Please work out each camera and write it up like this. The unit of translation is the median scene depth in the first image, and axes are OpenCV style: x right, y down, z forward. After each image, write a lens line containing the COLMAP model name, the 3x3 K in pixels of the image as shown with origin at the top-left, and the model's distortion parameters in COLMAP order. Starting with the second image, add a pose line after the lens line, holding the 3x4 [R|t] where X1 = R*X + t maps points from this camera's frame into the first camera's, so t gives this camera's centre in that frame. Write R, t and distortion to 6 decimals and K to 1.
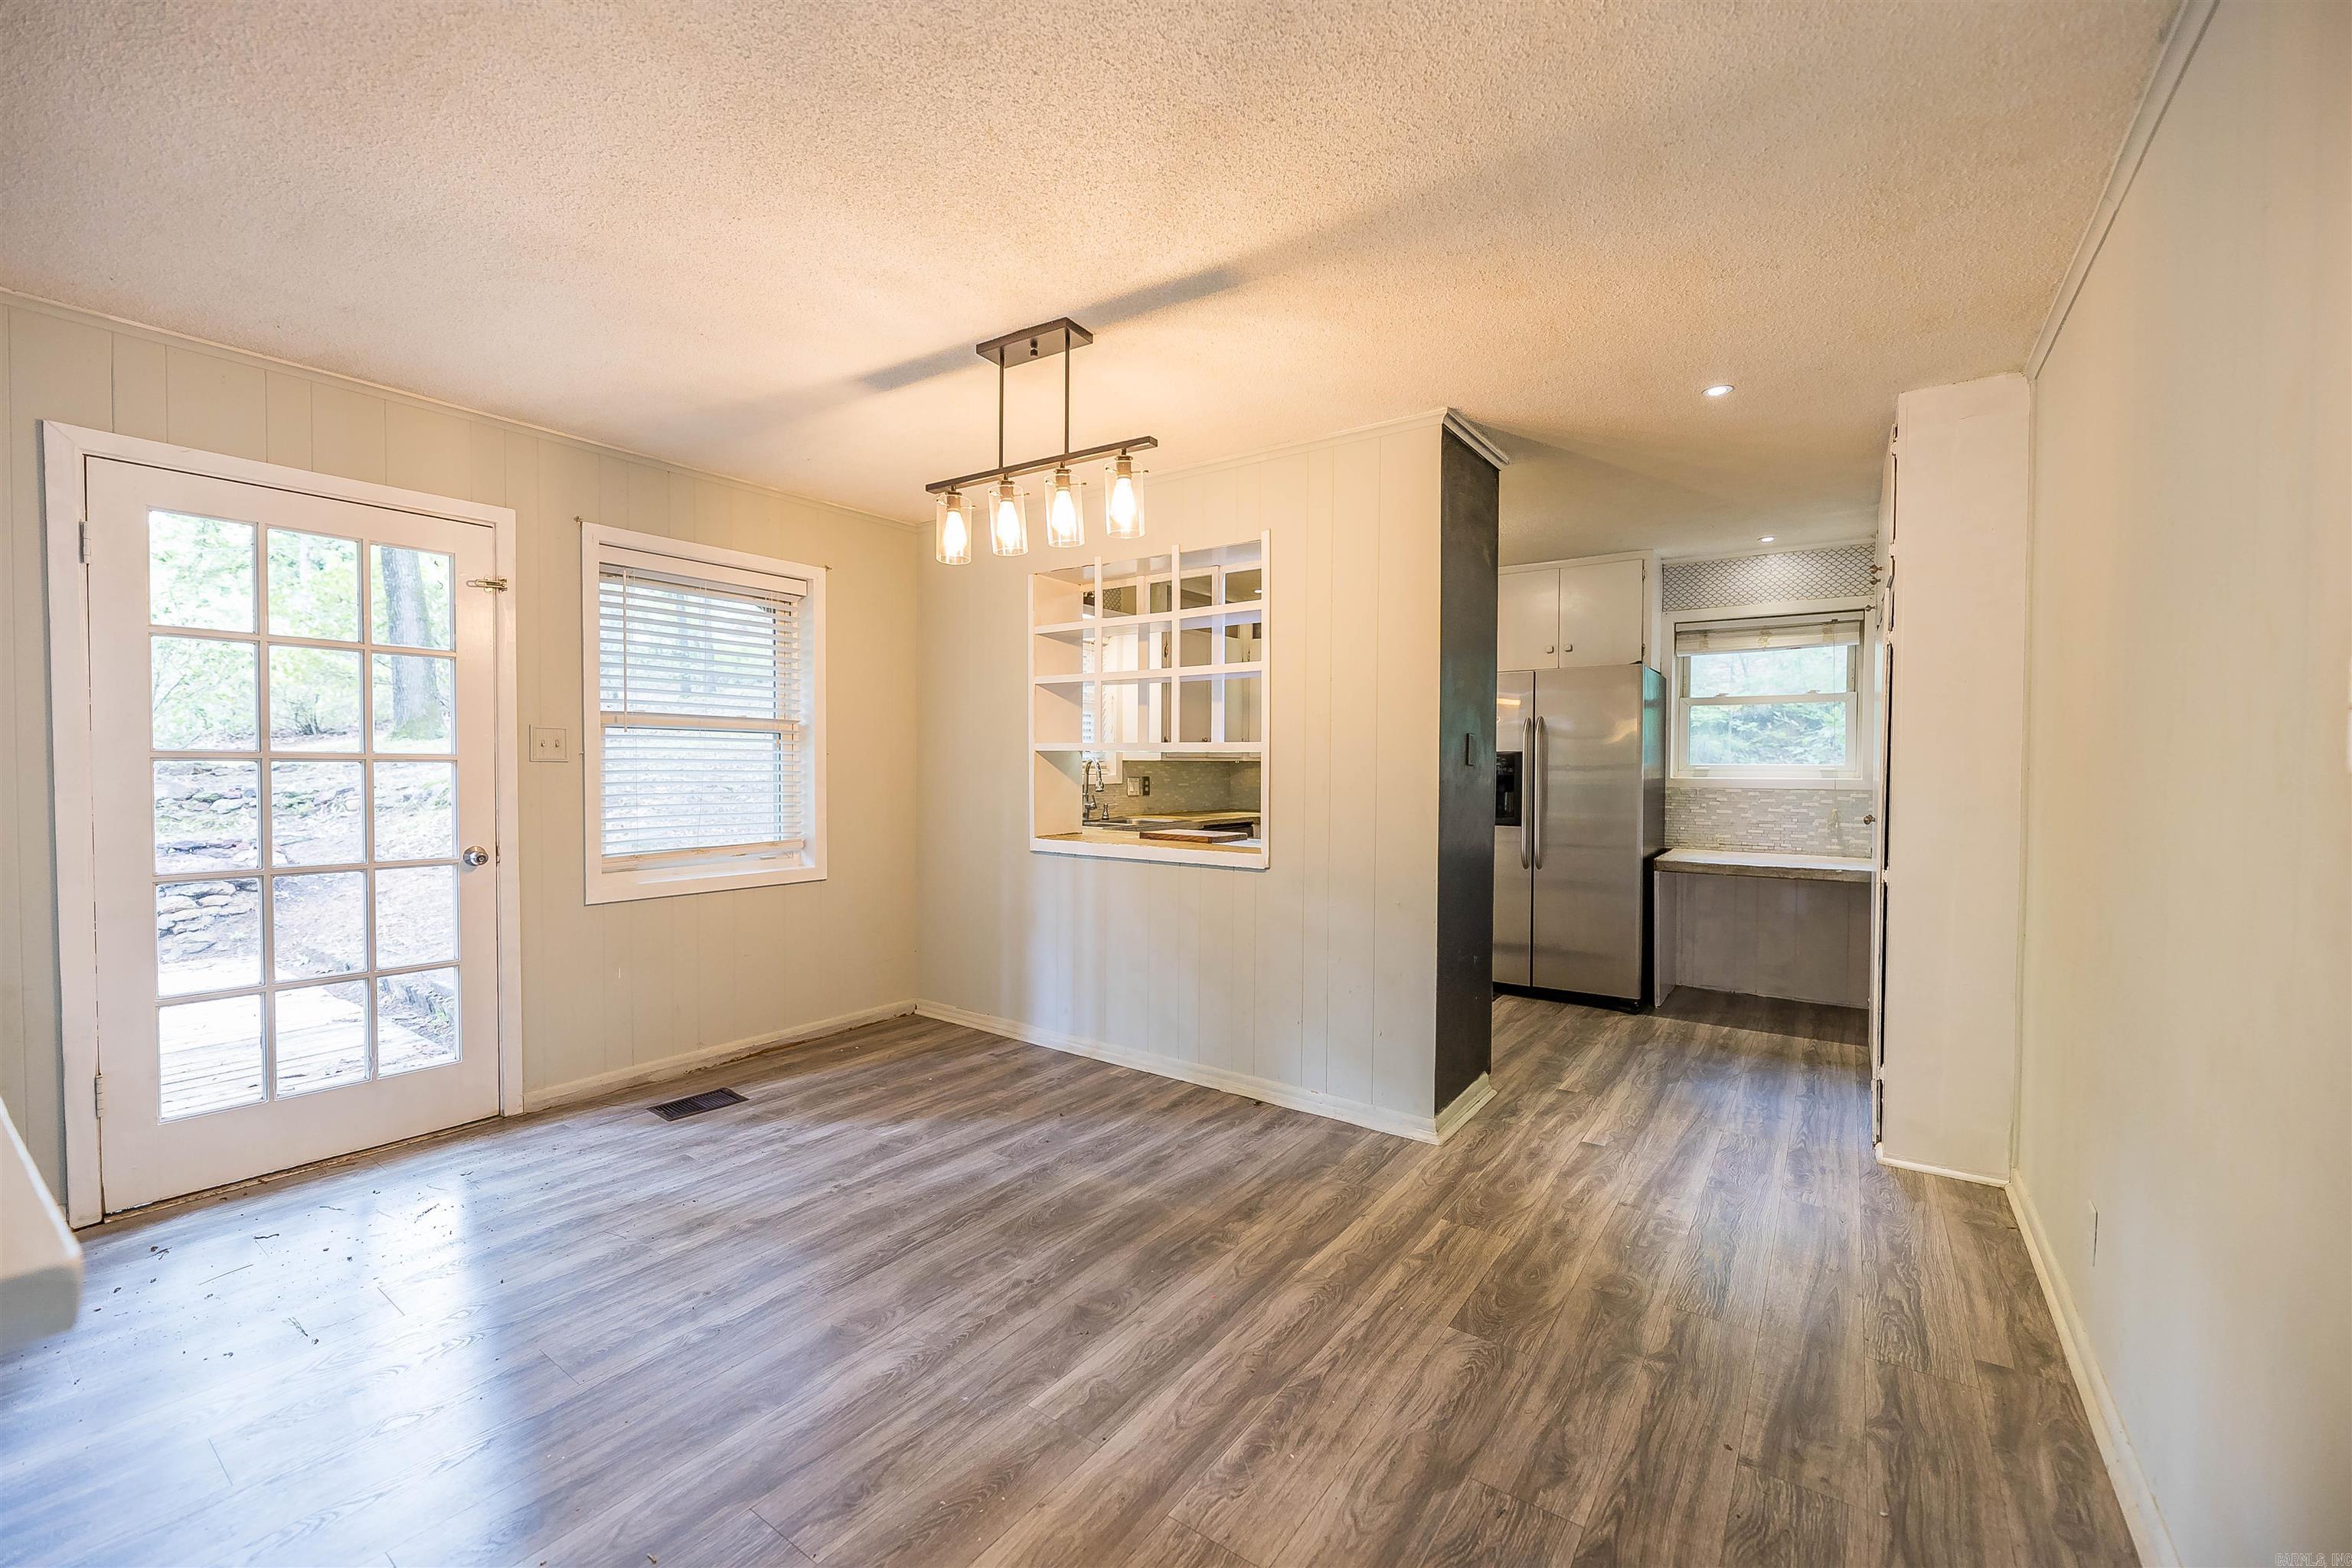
lens RADIAL K [[950.1, 0, 1168.9], [0, 950.1, 781.7], [0, 0, 1]] dist [-0.003823, -0.000876]
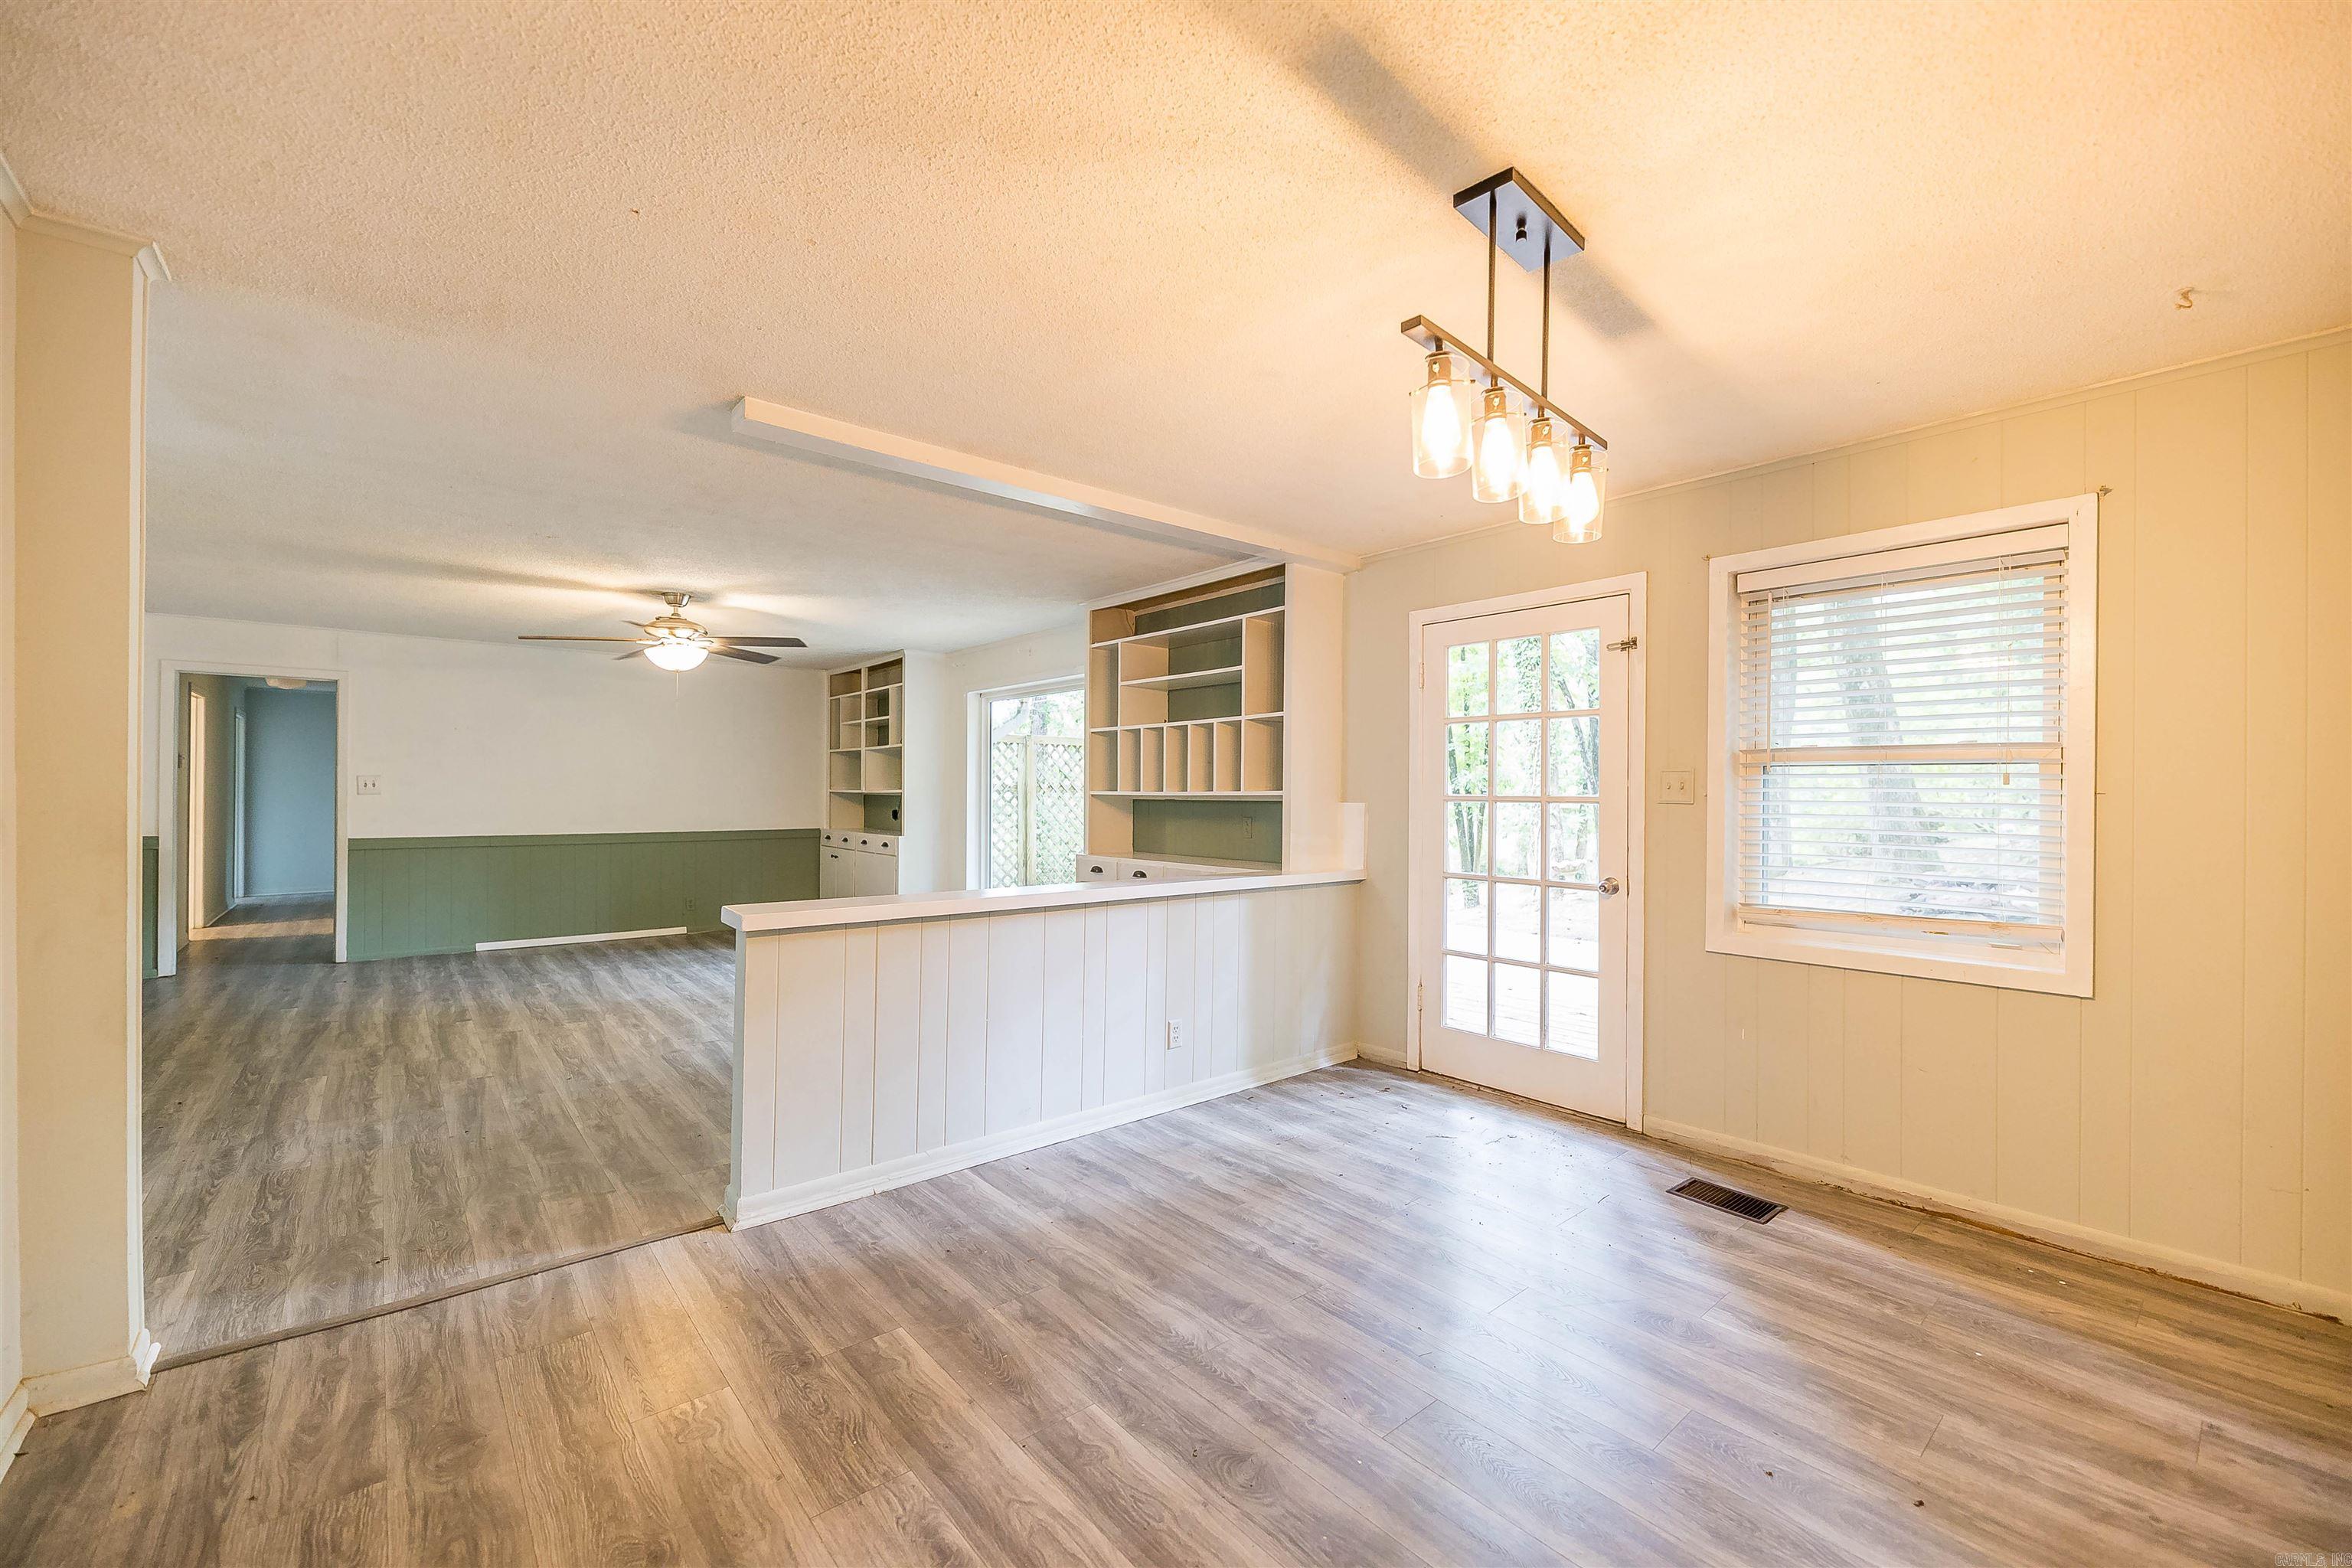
lens RADIAL K [[950.1, 0, 1172.2], [0, 950.1, 795.6], [0, 0, 1]] dist [-0.003823, -0.000876]
pose [[-0.234094, 0.001073, -0.972213, 0.518771], [-0.027354, 0.999596, 0.007690, -0.024610], [0.971829, 0.028394, -0.233970, 0.783285]]
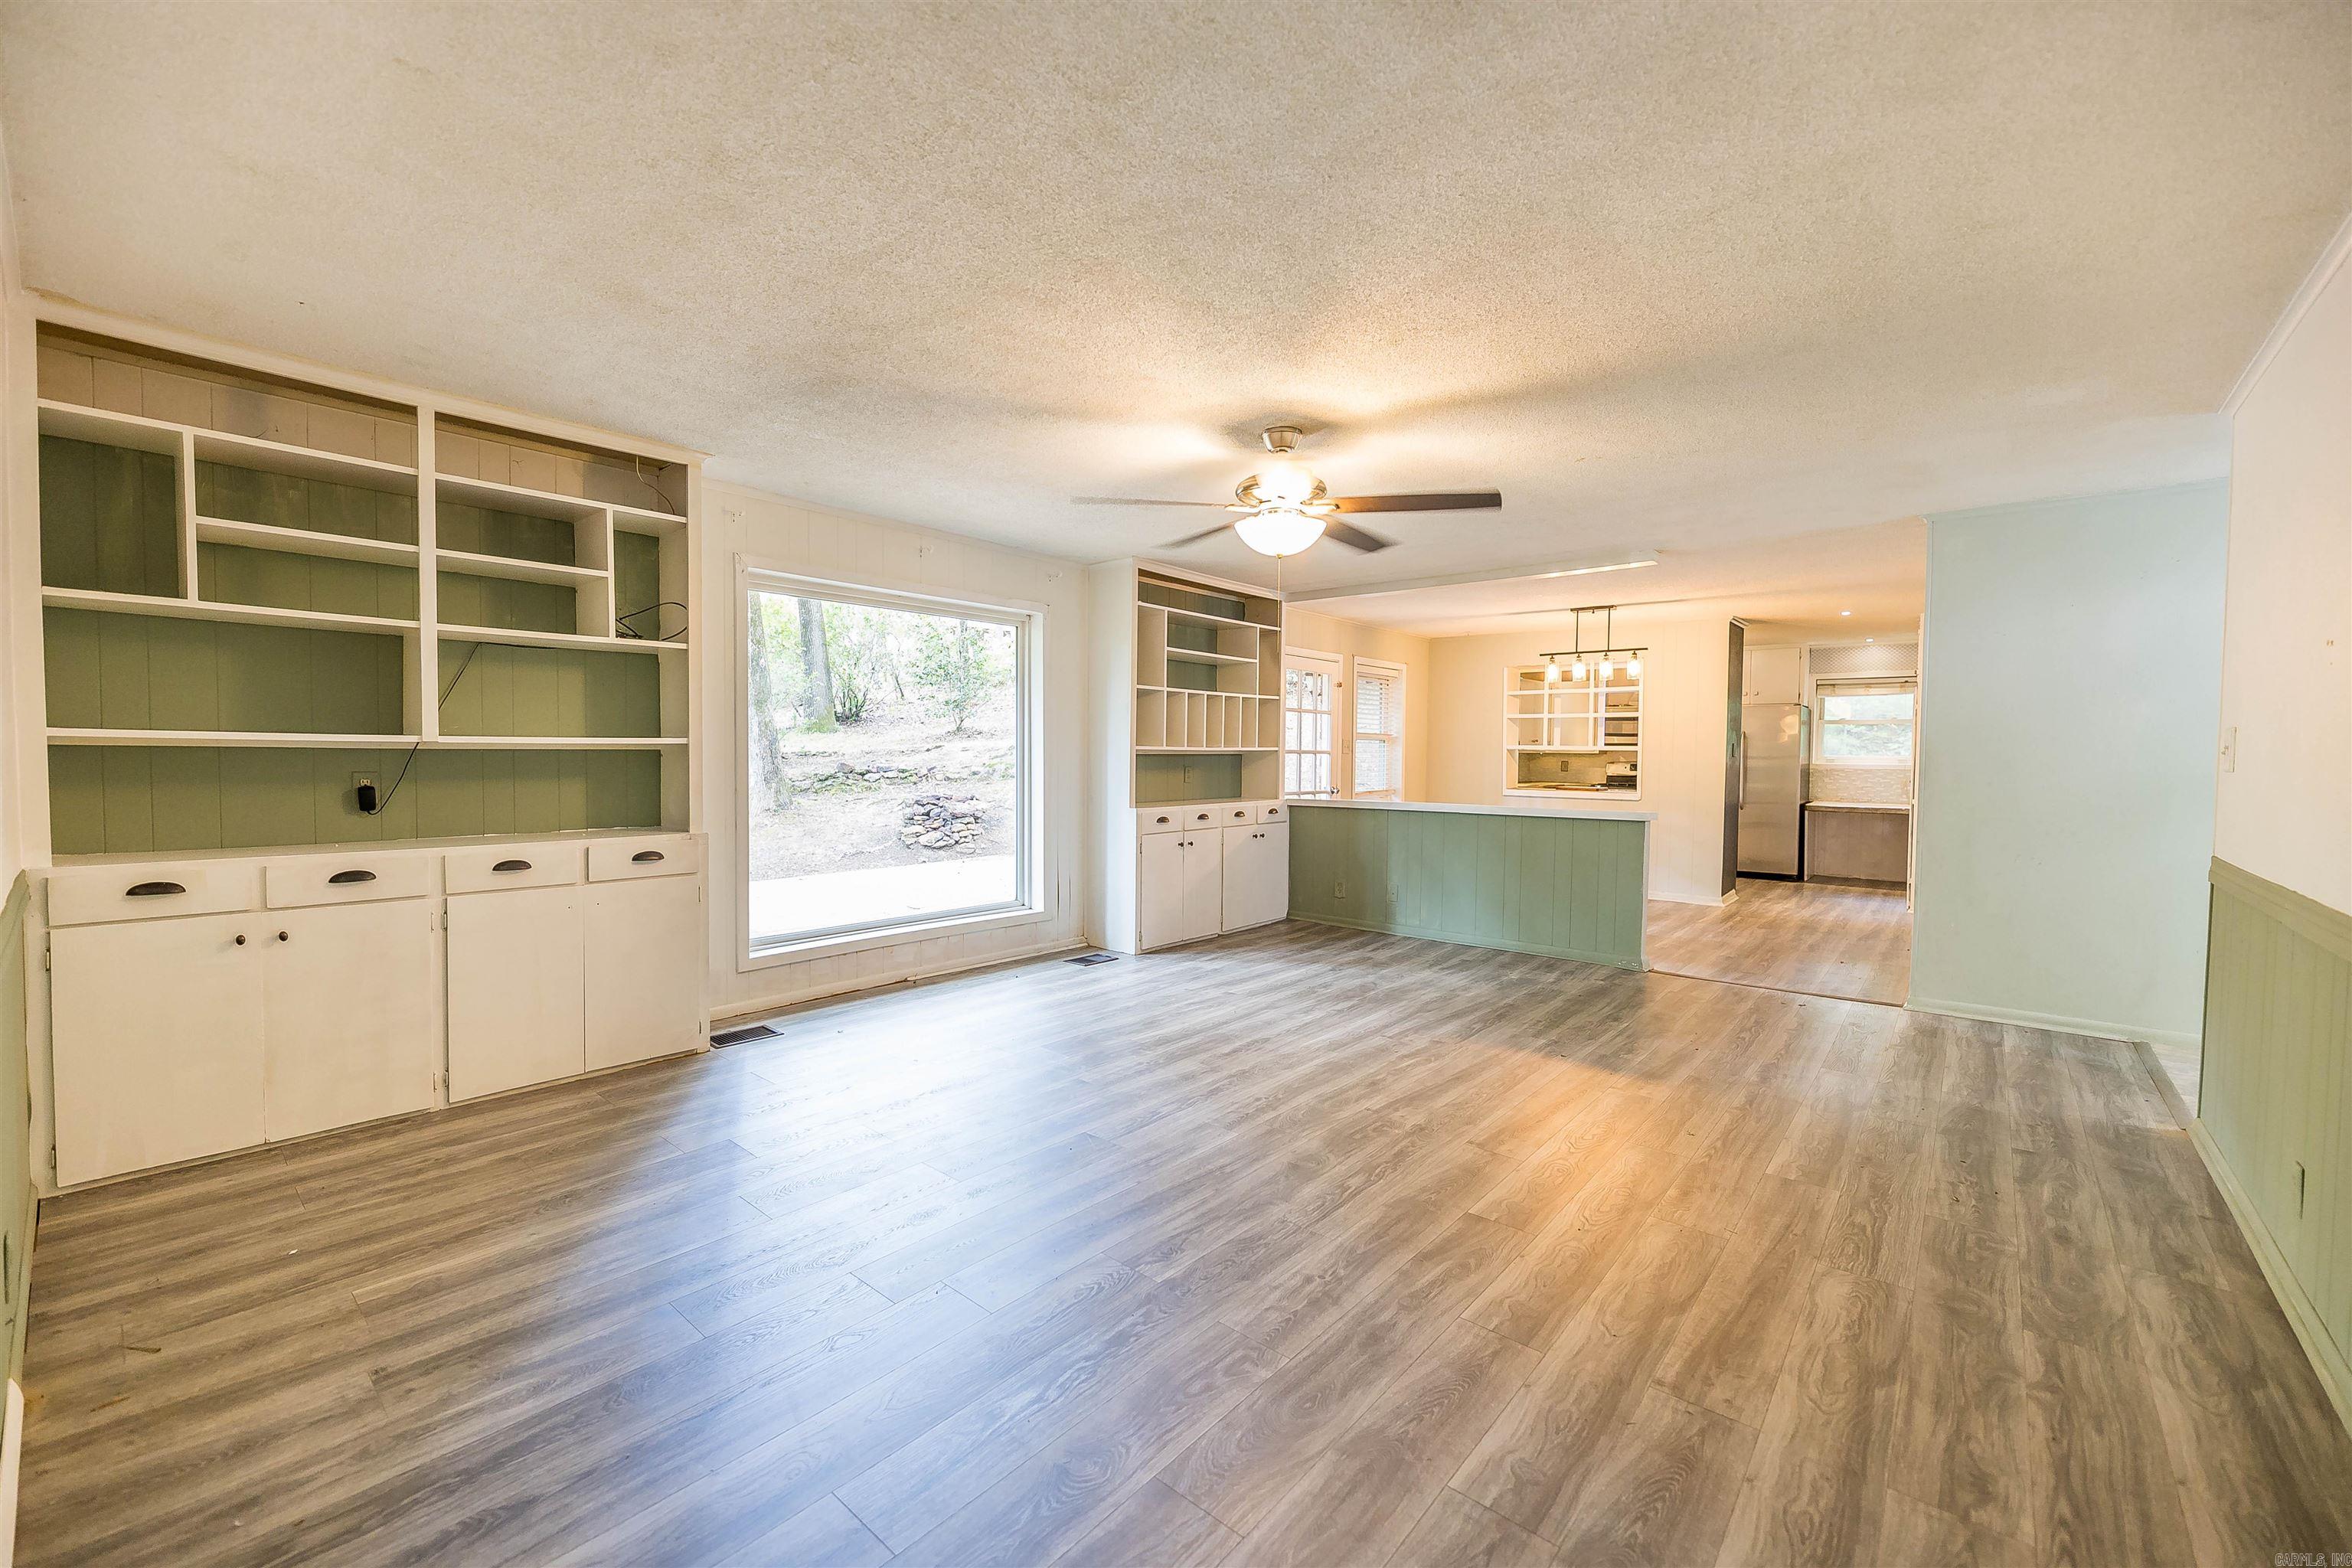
lens RADIAL K [[950.1, 0, 1149.6], [0, 950.1, 782.3], [0, 0, 1]] dist [-0.003823, -0.000876]
pose [[0.995279, 0.006265, -0.096855, -0.578338], [-0.004977, 0.999896, 0.013540, 0.014409], [0.096930, -0.012994, 0.995206, -0.964952]]
